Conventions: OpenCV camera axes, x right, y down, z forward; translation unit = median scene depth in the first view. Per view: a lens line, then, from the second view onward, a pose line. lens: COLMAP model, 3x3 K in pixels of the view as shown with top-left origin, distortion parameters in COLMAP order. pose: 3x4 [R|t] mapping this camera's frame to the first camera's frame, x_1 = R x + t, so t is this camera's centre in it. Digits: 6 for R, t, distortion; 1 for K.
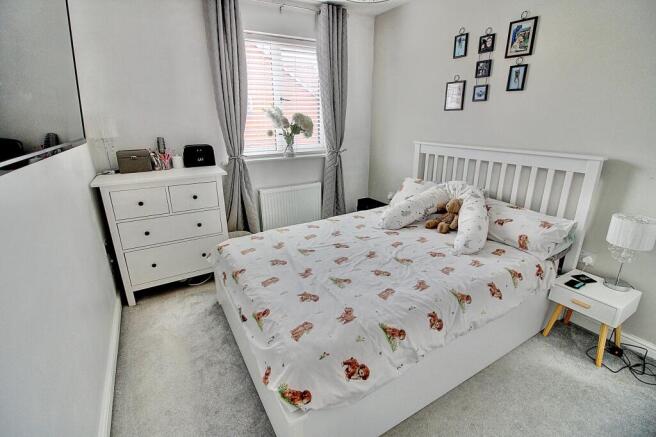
lens RADIAL K [[305.6, 0, 323.4], [0, 305.6, 212.9], [0, 0, 1]] dist [0.002464, -0.015634]
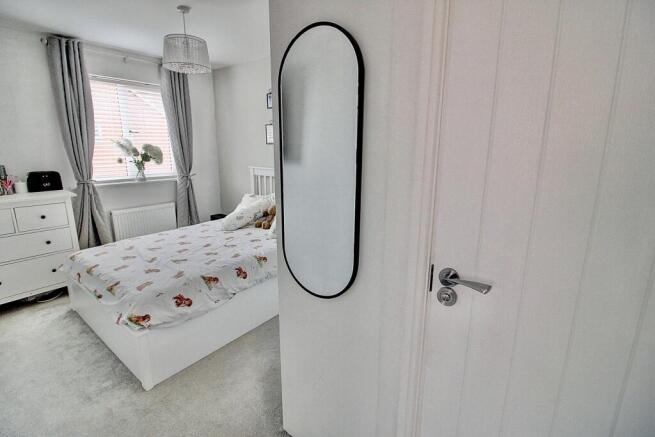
lens RADIAL K [[305.1, 0, 322.9], [0, 305.1, 212.9], [0, 0, 1]] dist [0.002464, -0.015634]
pose [[0.922251, -0.067350, 0.380679, 0.093790], [0.102334, 0.992112, -0.072394, 0.109545], [-0.372800, 0.105722, 0.921869, -0.366548]]
